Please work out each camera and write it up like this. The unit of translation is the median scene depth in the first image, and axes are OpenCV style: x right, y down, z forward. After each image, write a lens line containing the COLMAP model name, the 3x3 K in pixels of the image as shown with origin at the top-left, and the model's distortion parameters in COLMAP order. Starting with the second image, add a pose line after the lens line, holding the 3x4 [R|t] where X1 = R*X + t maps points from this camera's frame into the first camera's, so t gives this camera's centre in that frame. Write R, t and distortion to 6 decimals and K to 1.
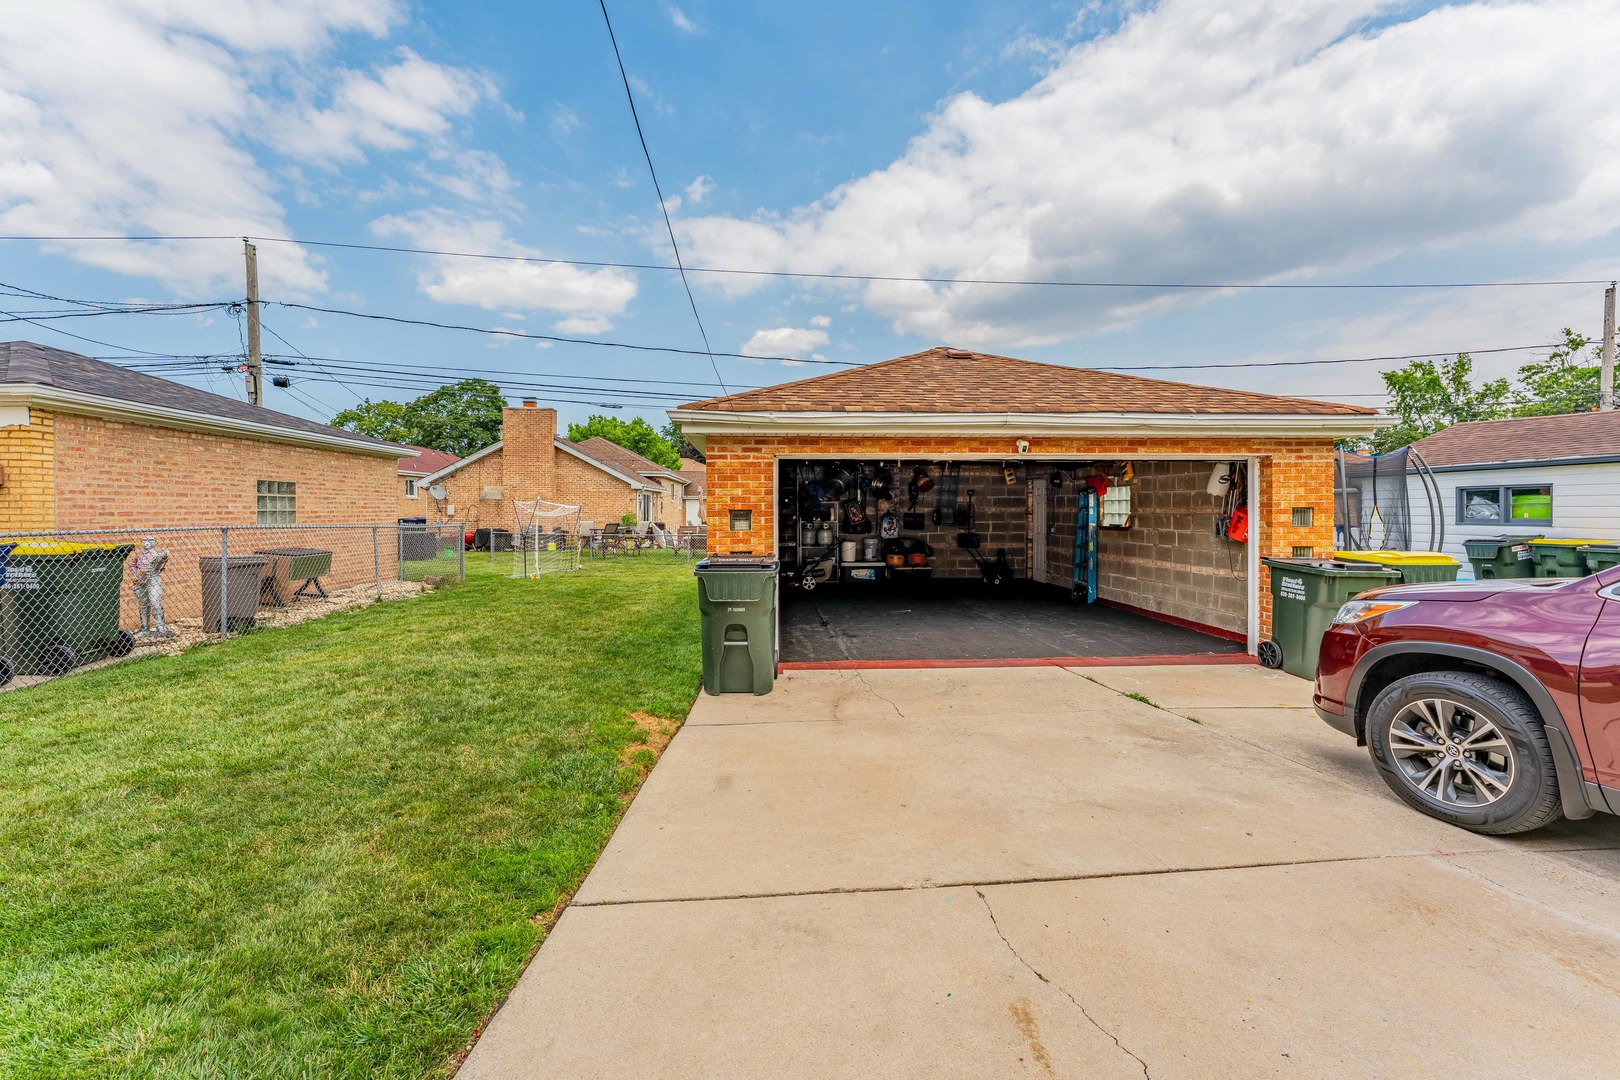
lens RADIAL K [[660.9, 0, 811.9], [0, 660.9, 512.8], [0, 0, 1]] dist [-0.001278, -0.000216]
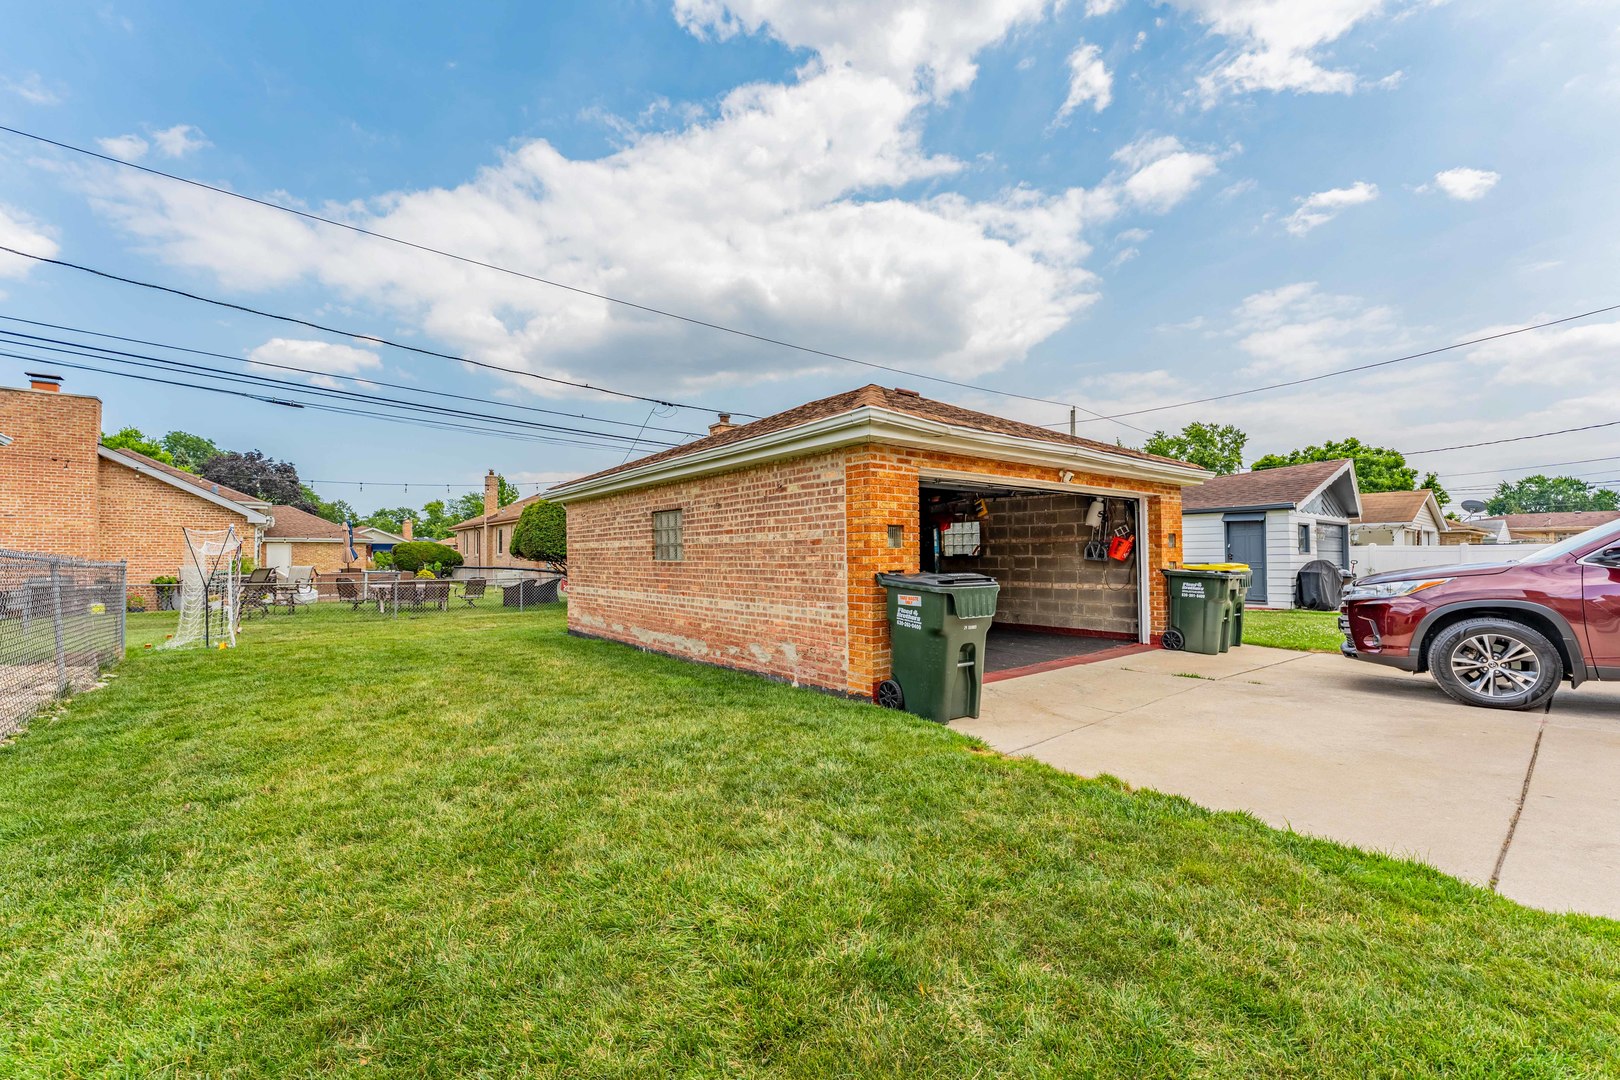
lens RADIAL K [[649.5, 0, 810.0], [0, 649.5, 540.0], [0, 0, 1]] dist [0.001681, 0.000195]
pose [[0.826905, 0.008645, 0.562275, -0.649952], [0.010137, 0.999490, -0.030276, 0.038554], [-0.562251, 0.030735, 0.826396, 0.290545]]
